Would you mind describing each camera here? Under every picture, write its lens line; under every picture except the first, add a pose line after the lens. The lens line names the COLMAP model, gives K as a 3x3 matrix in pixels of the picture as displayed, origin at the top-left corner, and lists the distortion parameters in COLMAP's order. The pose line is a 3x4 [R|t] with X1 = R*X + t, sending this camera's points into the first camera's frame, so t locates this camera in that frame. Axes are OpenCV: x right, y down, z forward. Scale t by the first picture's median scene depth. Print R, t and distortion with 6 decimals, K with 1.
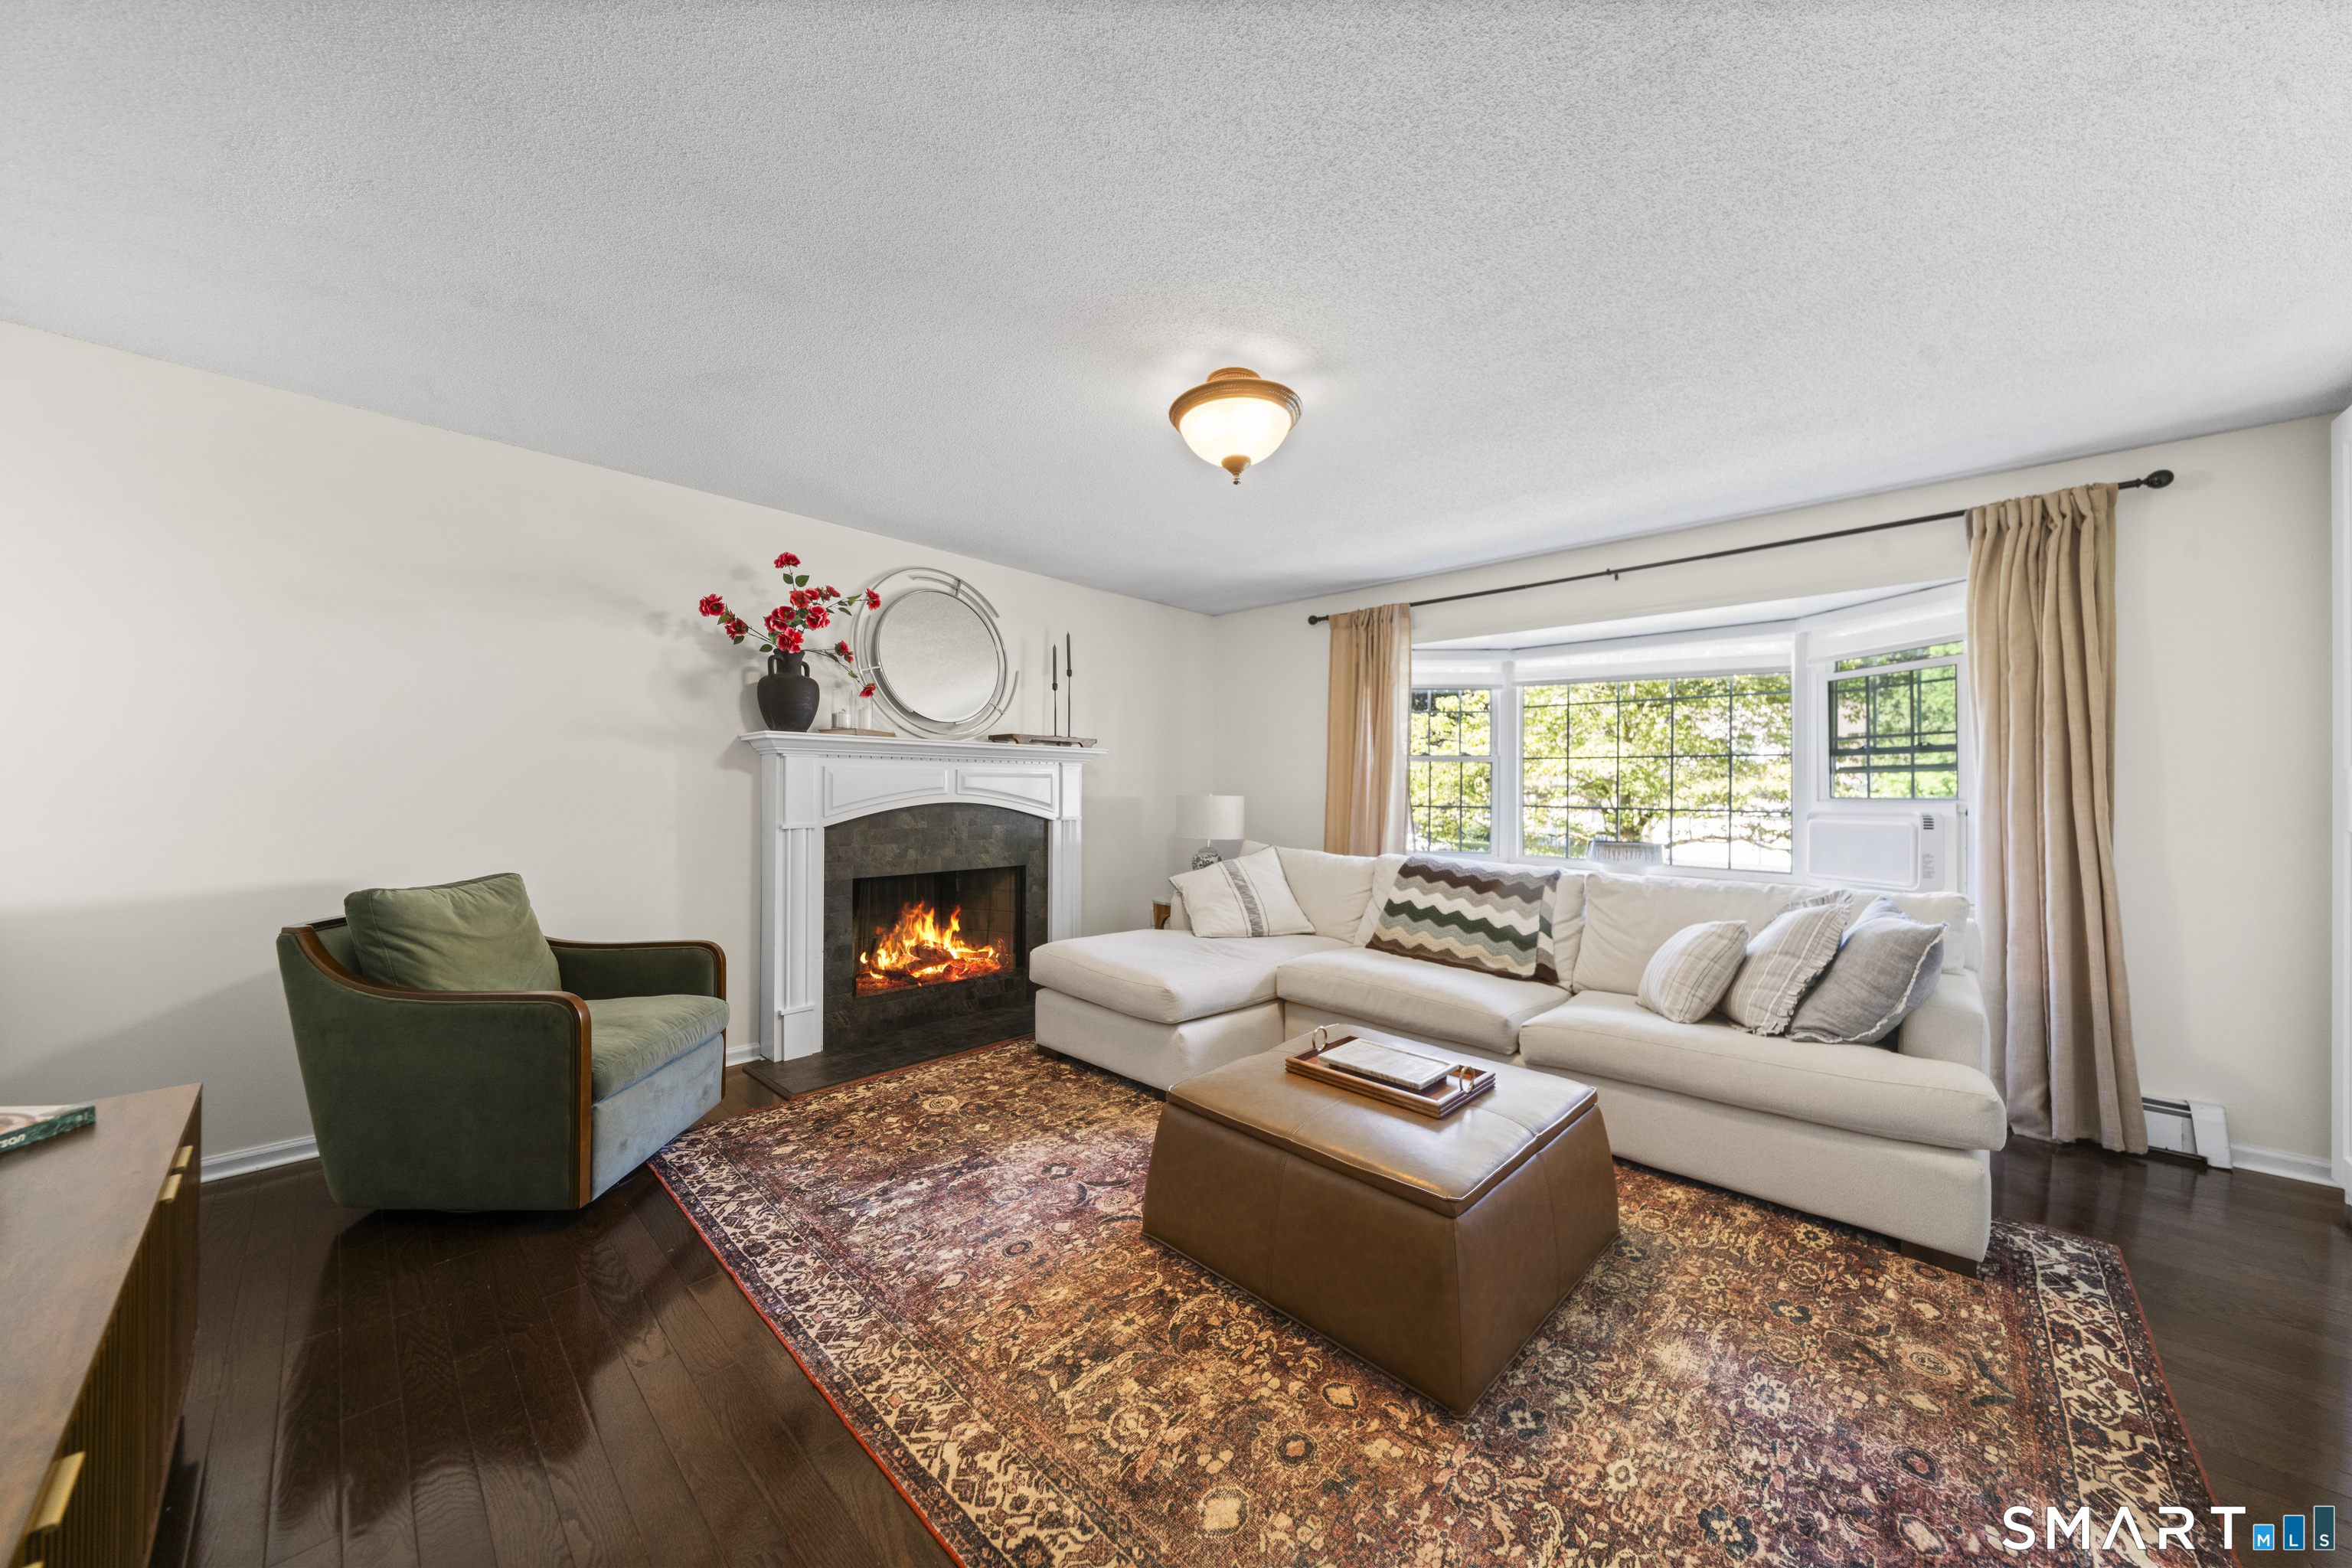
lens RADIAL K [[818.8, 0, 1176.0], [0, 818.8, 784.0], [0, 0, 1]] dist [-0.001383, -0.000075]
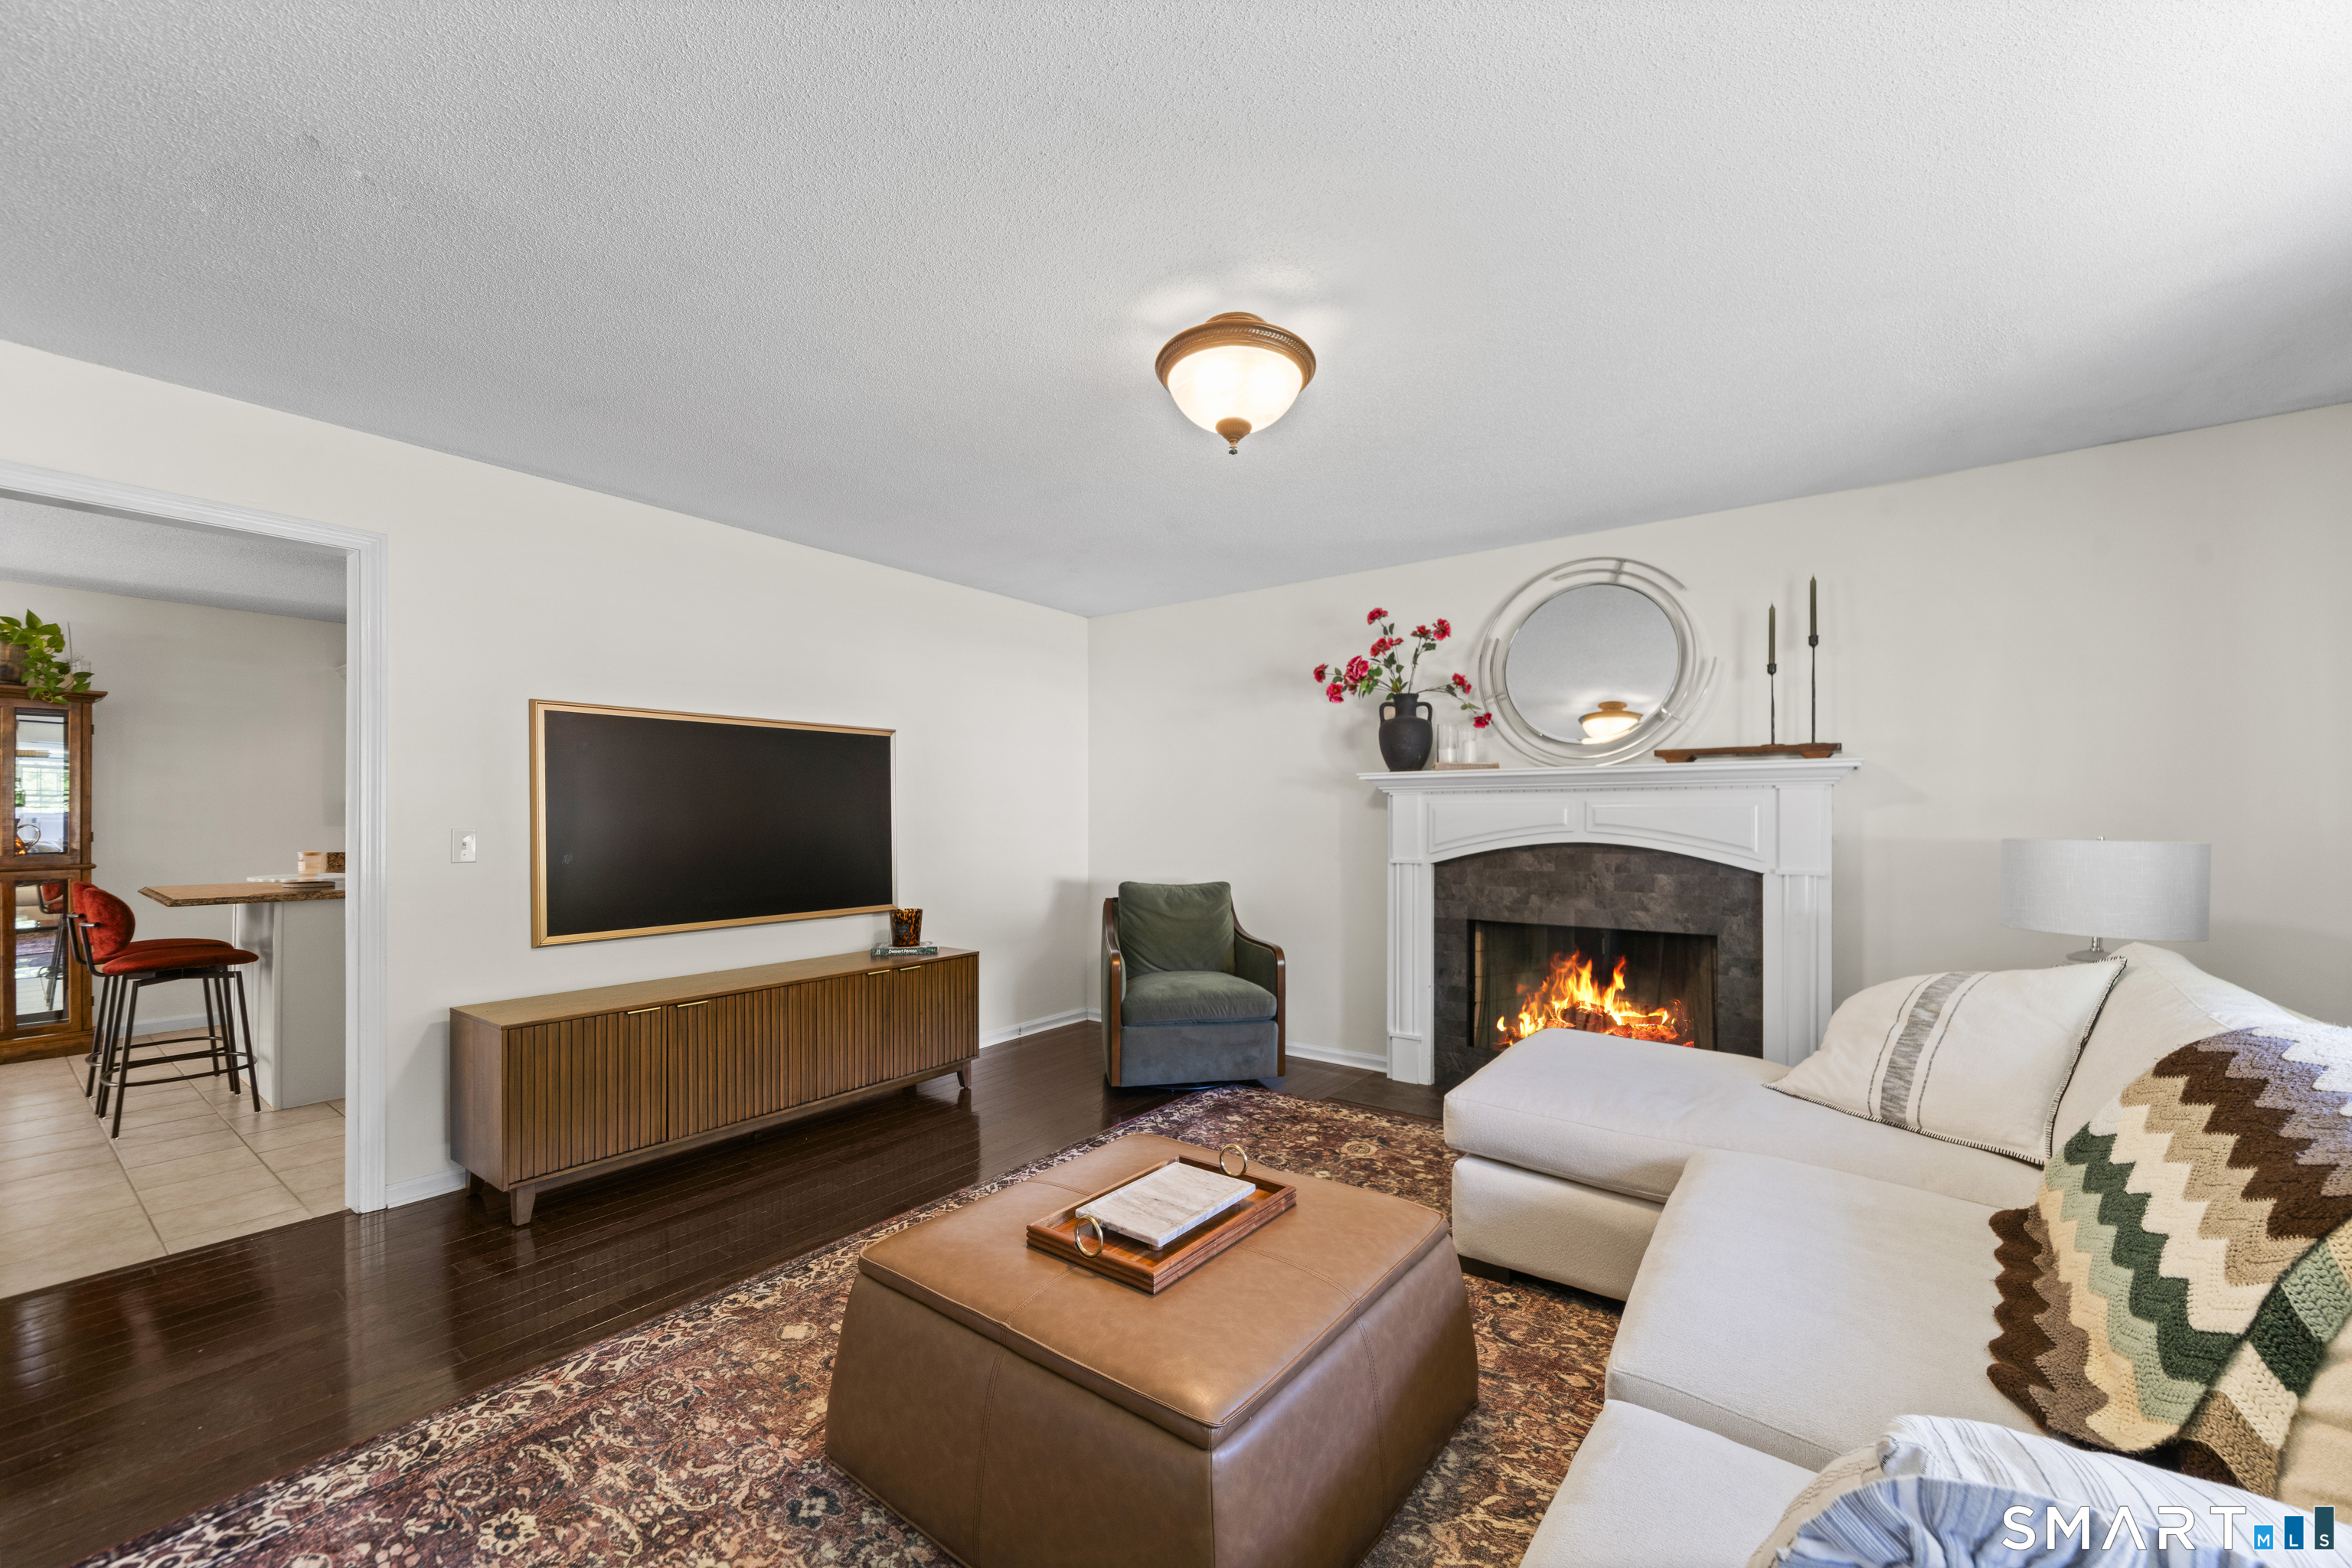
lens RADIAL K [[910.8, 0, 1177.0], [0, 910.8, 815.9], [0, 0, 1]] dist [-0.001591, 0.000023]
pose [[0.115112, -0.013071, -0.993267, 0.747885], [0.004324, 0.999911, -0.012658, 0.008070], [0.993343, -0.002837, 0.115158, 0.645704]]
